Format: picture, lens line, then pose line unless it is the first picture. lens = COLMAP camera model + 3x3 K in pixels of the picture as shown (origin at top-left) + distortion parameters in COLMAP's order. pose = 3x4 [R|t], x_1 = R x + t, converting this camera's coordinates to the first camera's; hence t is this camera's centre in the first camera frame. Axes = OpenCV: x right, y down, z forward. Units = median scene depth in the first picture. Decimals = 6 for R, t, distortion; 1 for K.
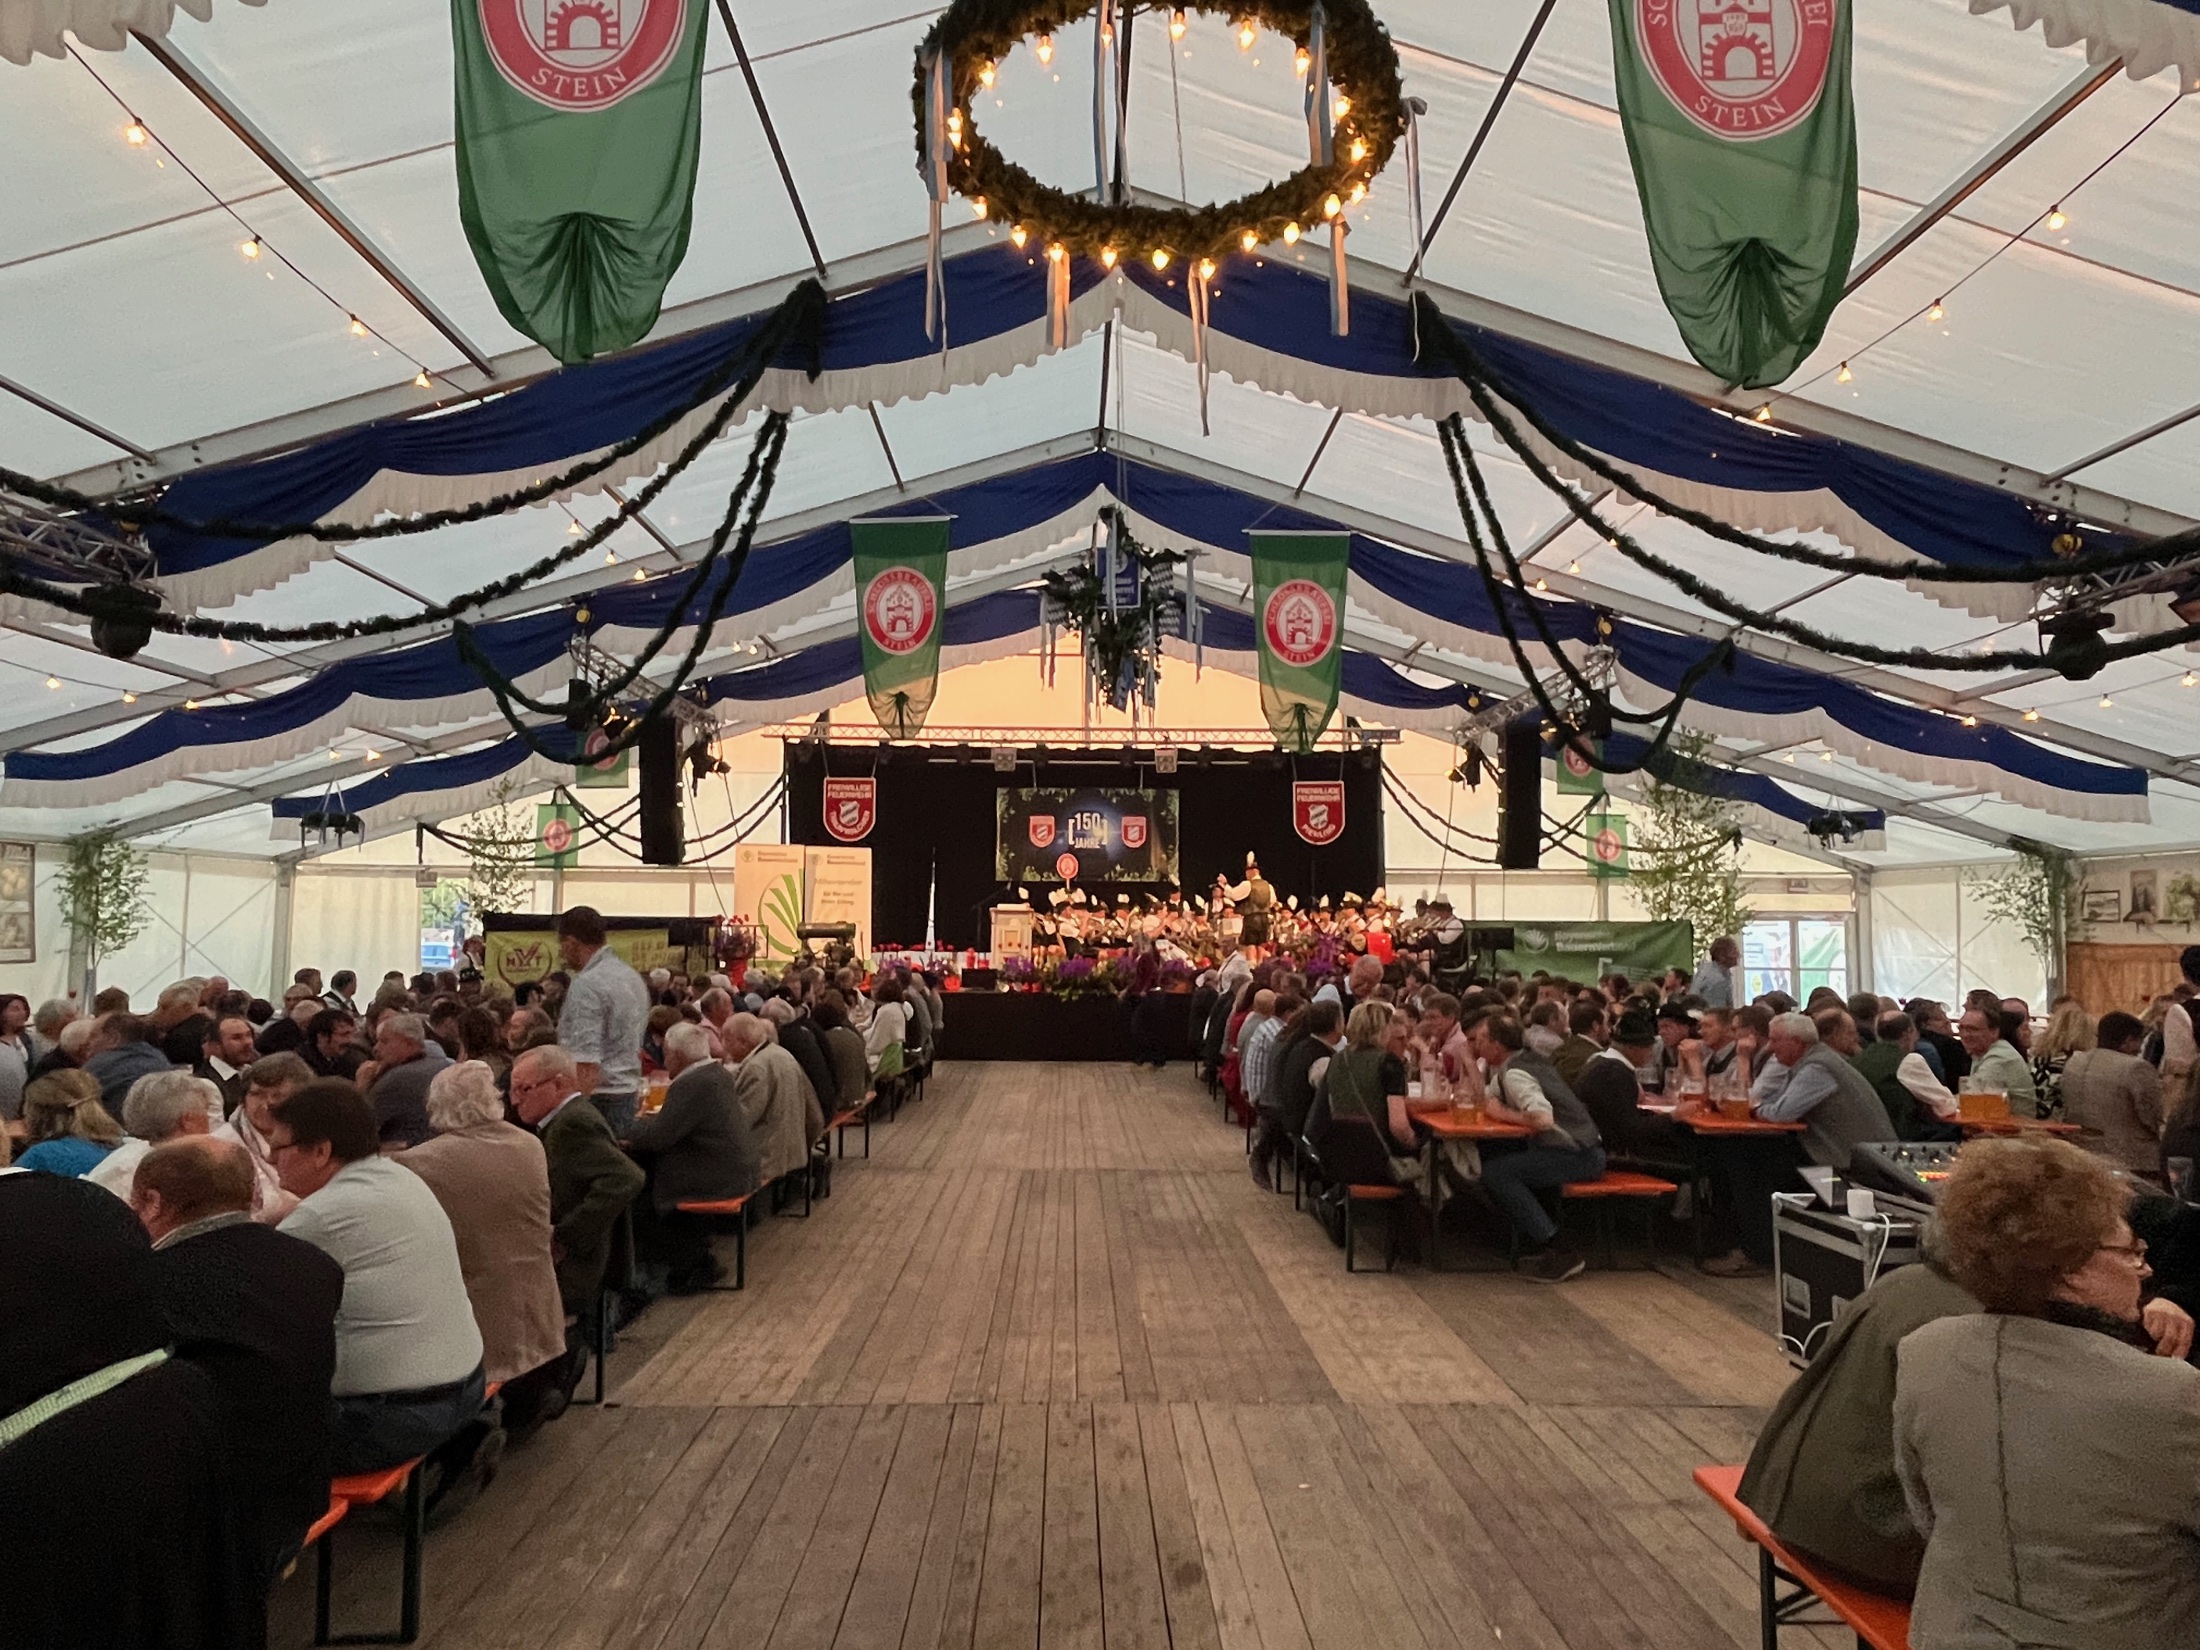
lens RADIAL K [[1302.2, 0, 1108.9], [0, 1302.2, 813.1], [0, 0, 1]] dist [-0.009379, 0.000515]
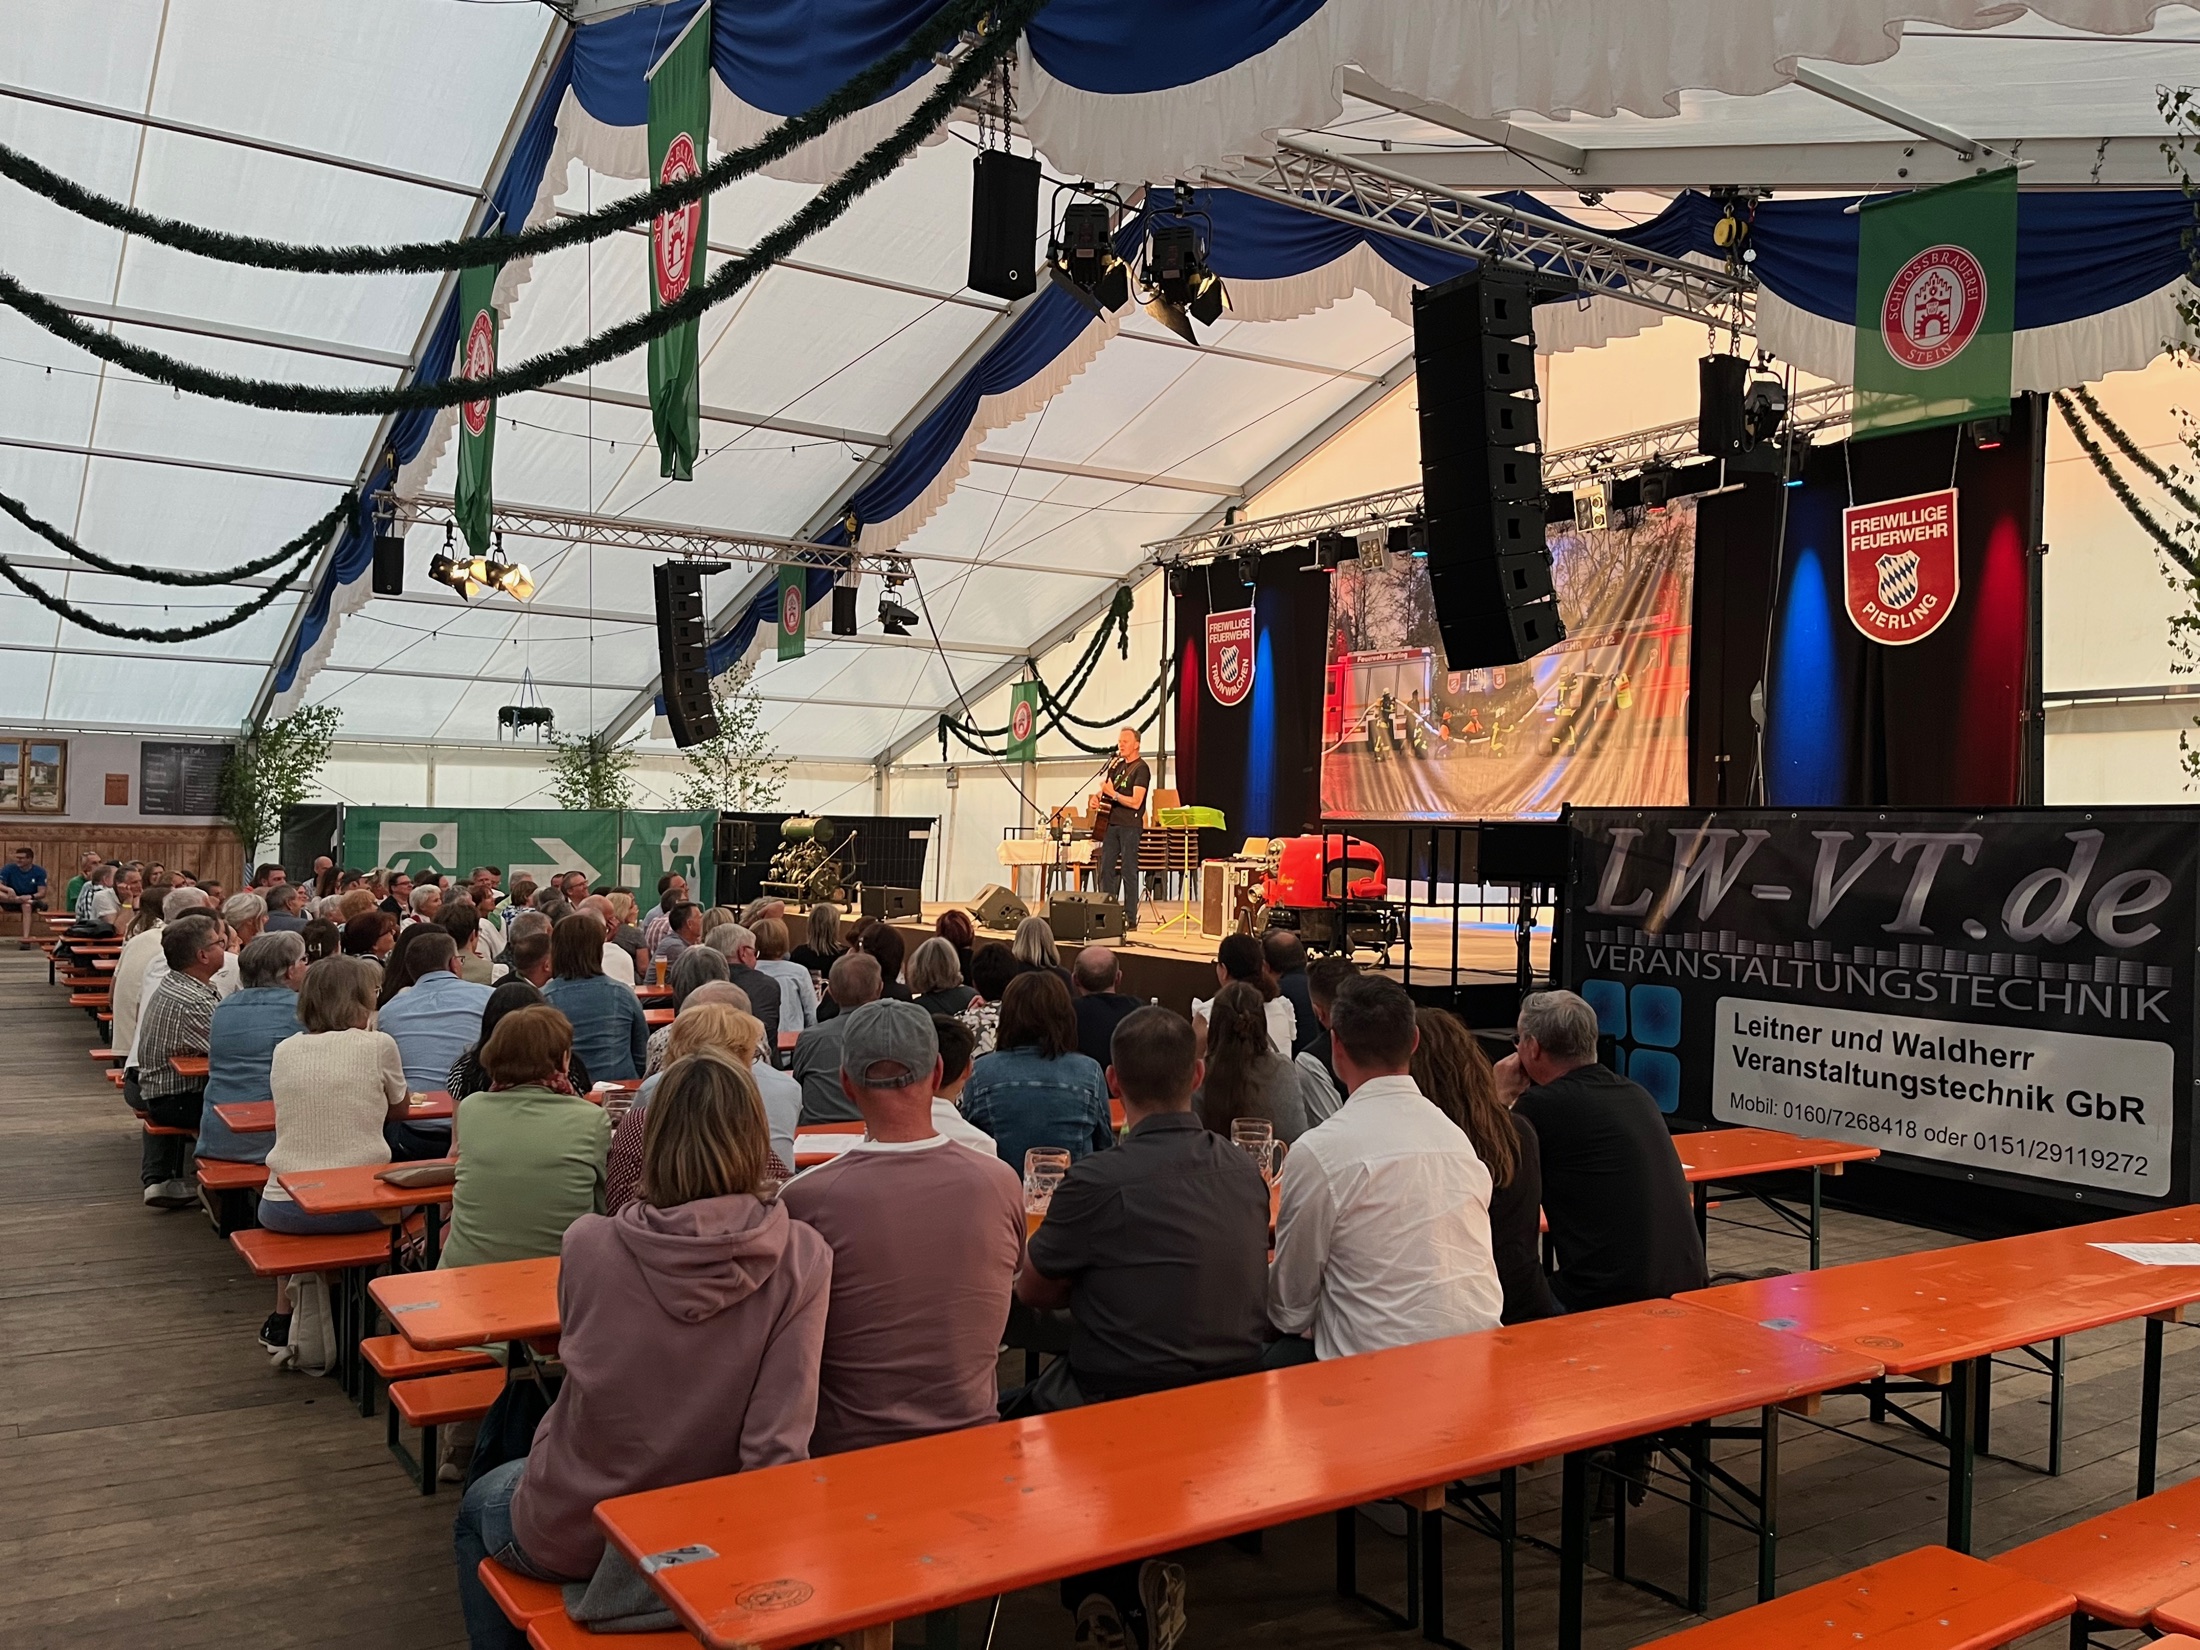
lens RADIAL K [[1684.2, 0, 1106.6], [0, 1684.2, 838.1], [0, 0, 1]] dist [0.030685, 0.002731]
pose [[0.538429, 0.003585, -0.842663, 0.493929], [0.061462, 0.997160, 0.043514, 0.047287], [0.840427, -0.075221, 0.536680, 0.470734]]
